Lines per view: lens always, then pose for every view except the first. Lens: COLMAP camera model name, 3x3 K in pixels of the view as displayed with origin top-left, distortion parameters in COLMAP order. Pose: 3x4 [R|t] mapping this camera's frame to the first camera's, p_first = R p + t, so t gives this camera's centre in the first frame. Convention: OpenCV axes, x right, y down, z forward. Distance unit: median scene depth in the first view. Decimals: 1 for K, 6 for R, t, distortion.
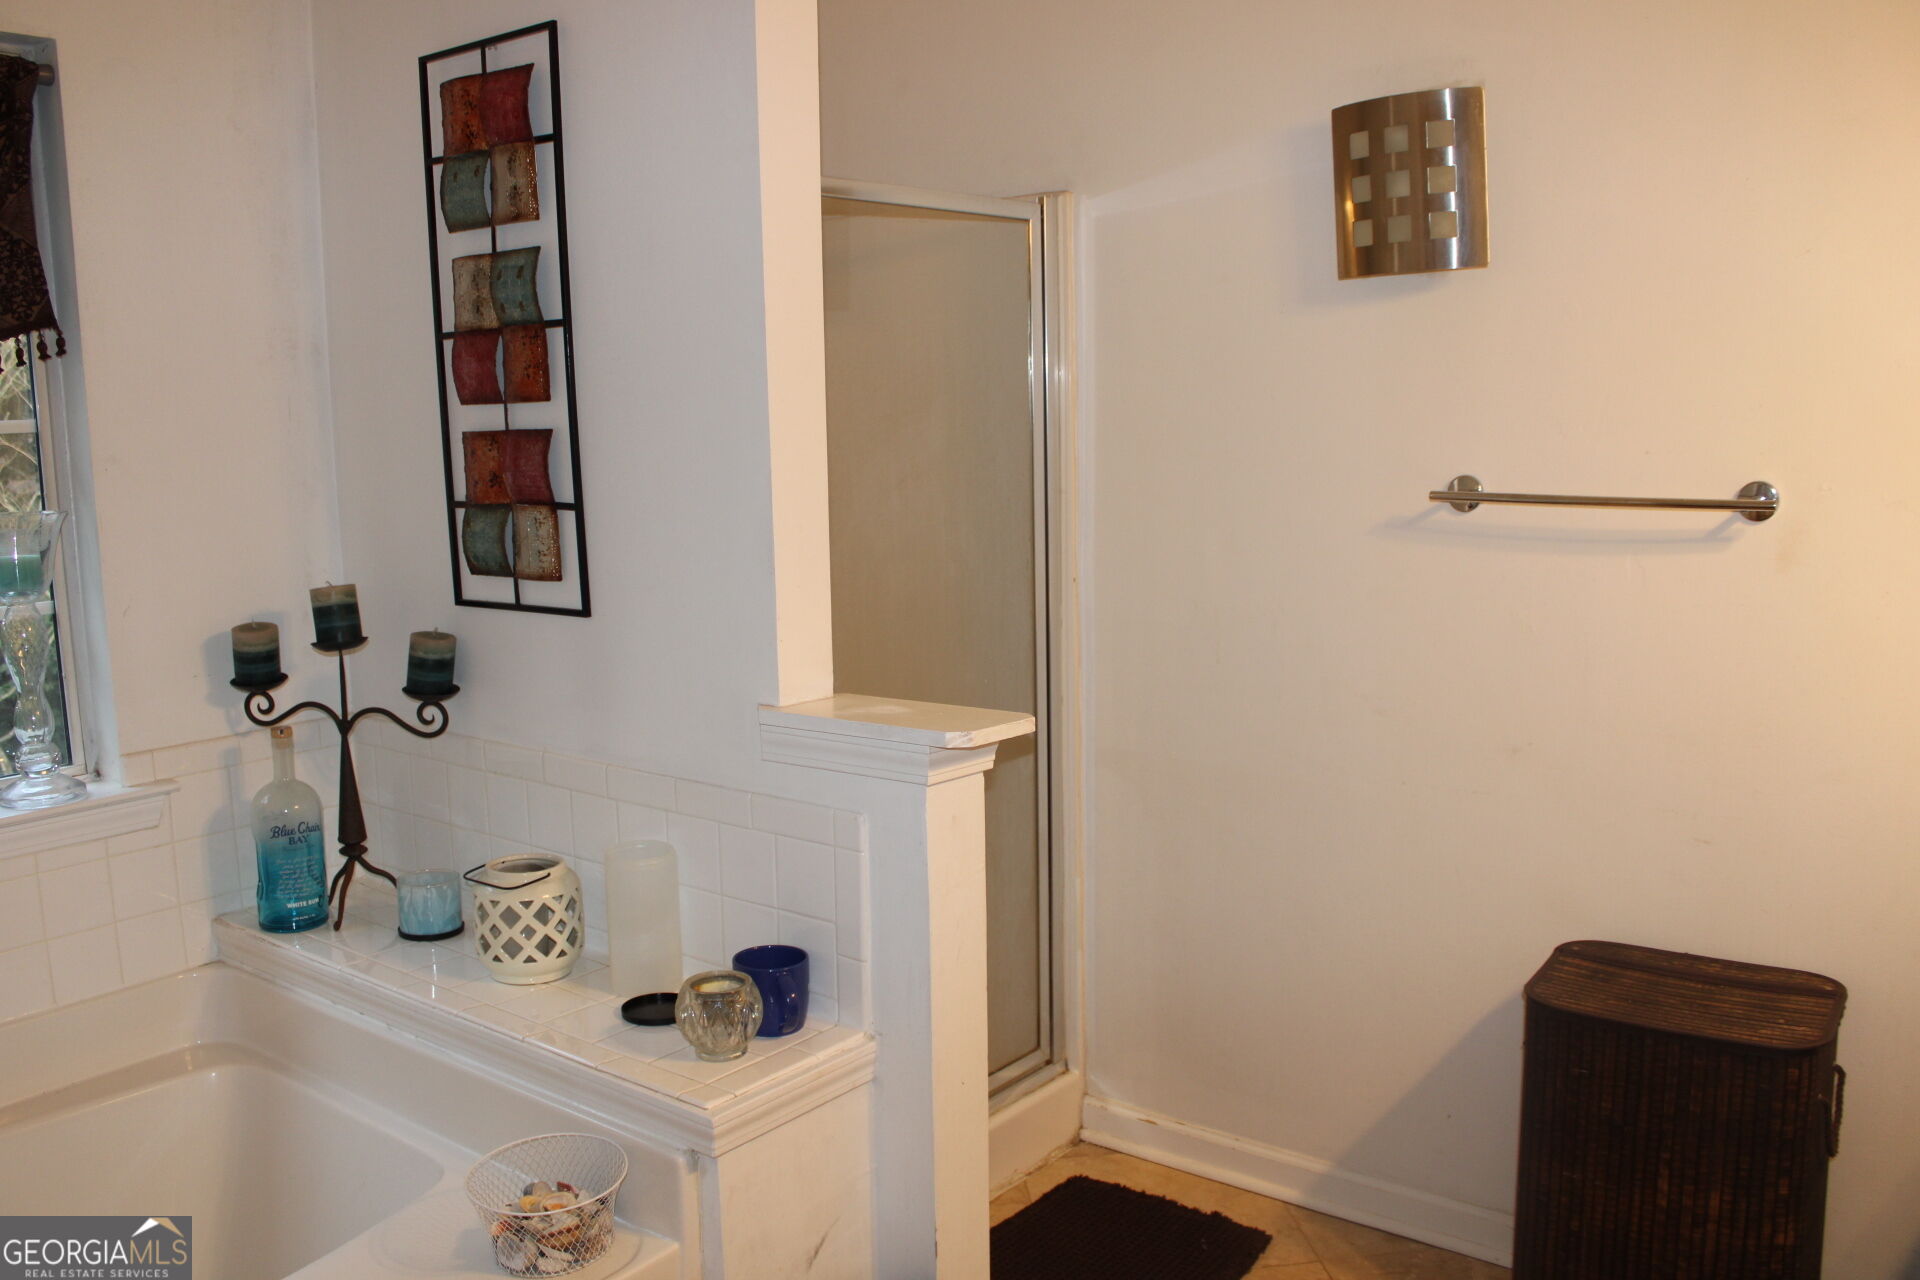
lens RADIAL K [[1609.2, 0, 951.7], [0, 1609.2, 628.8], [0, 0, 1]] dist [-0.163674, 0.152271]
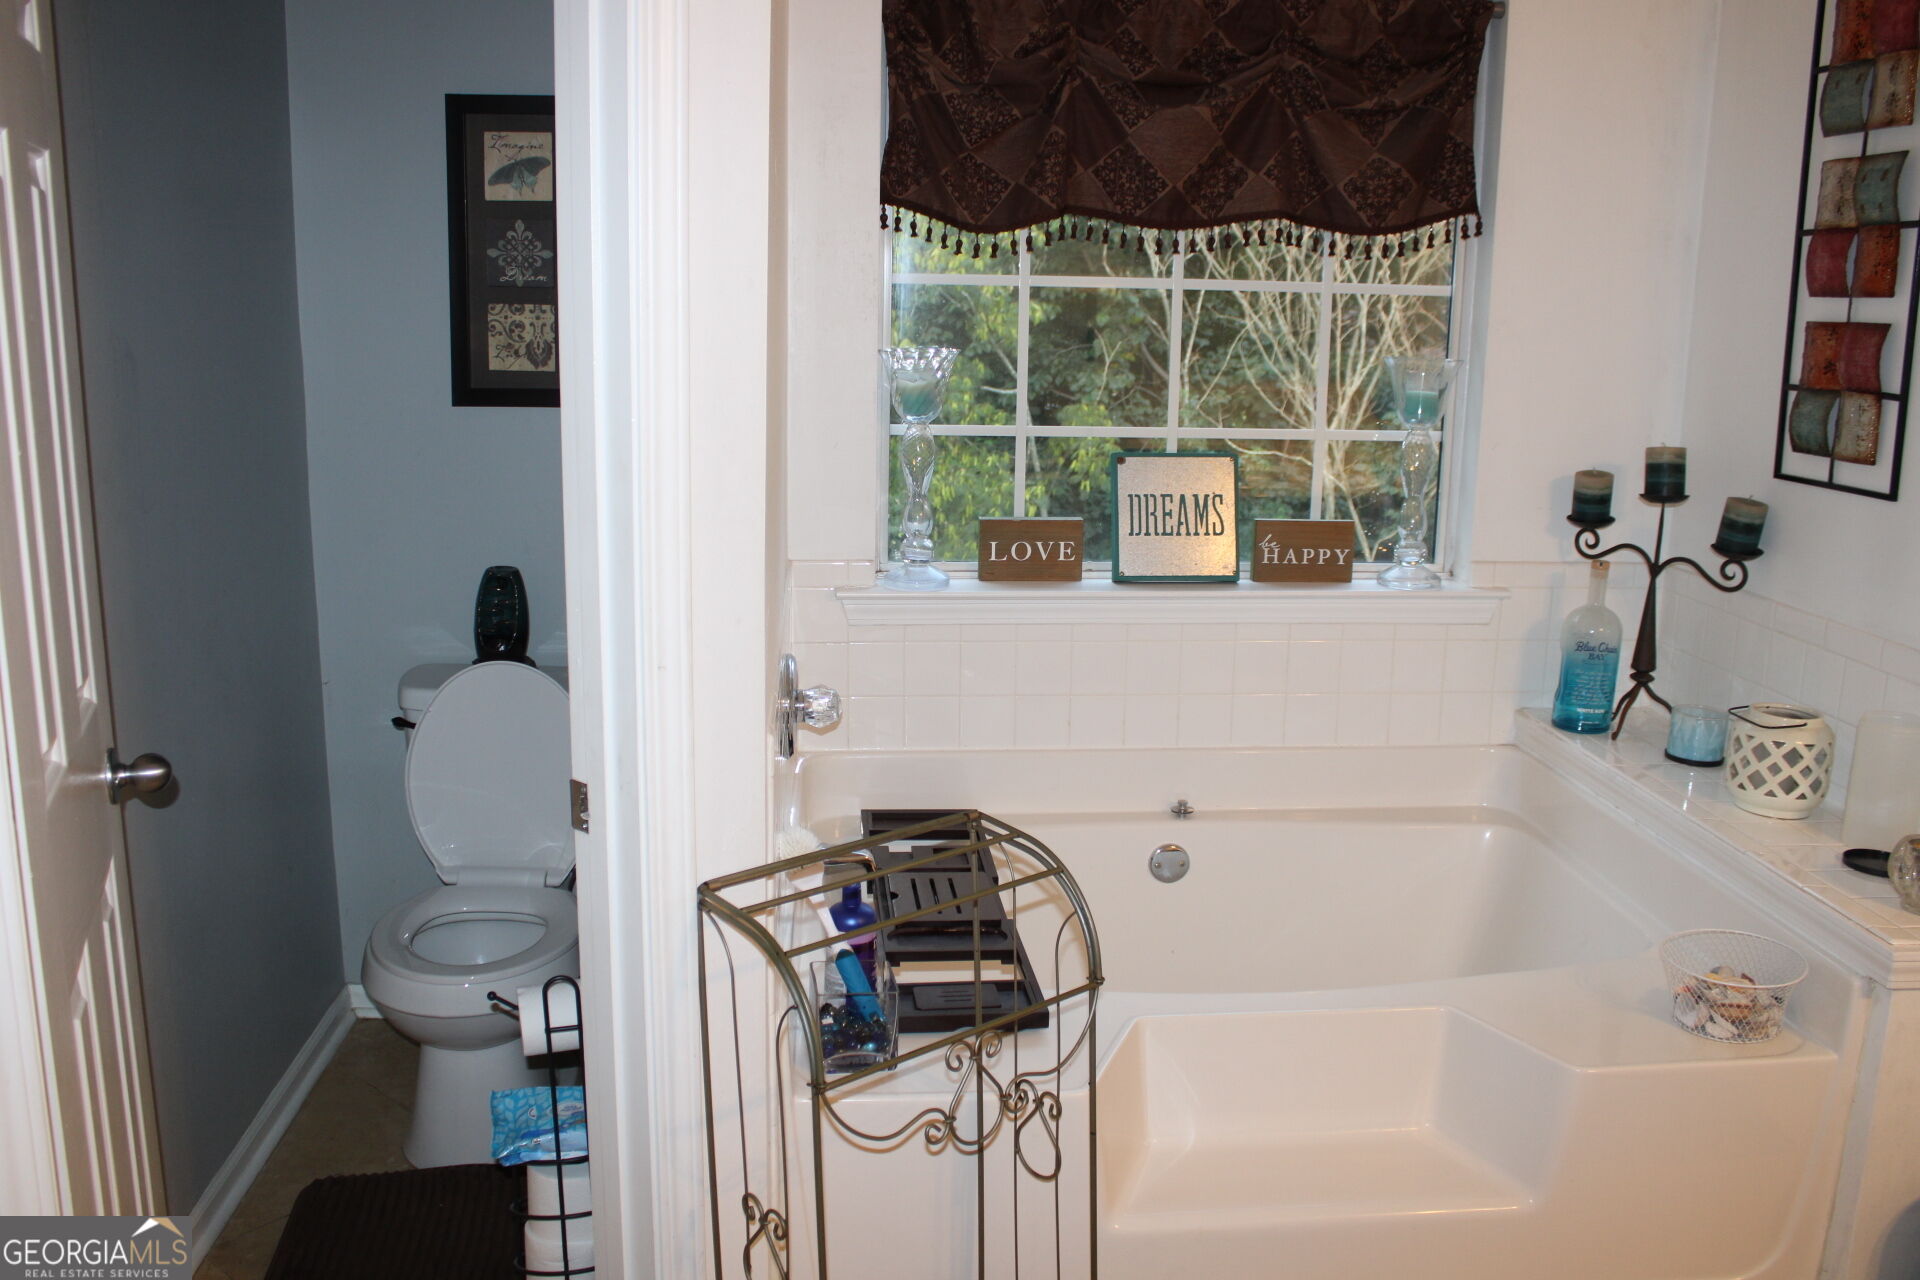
lens RADIAL K [[1609.2, 0, 951.7], [0, 1609.2, 628.8], [0, 0, 1]] dist [-0.163674, 0.152271]
pose [[0.672898, 0.187974, -0.715454, 0.103980], [-0.136350, 0.982121, 0.129796, 0.027770], [0.727060, 0.010212, 0.686498, -0.174574]]
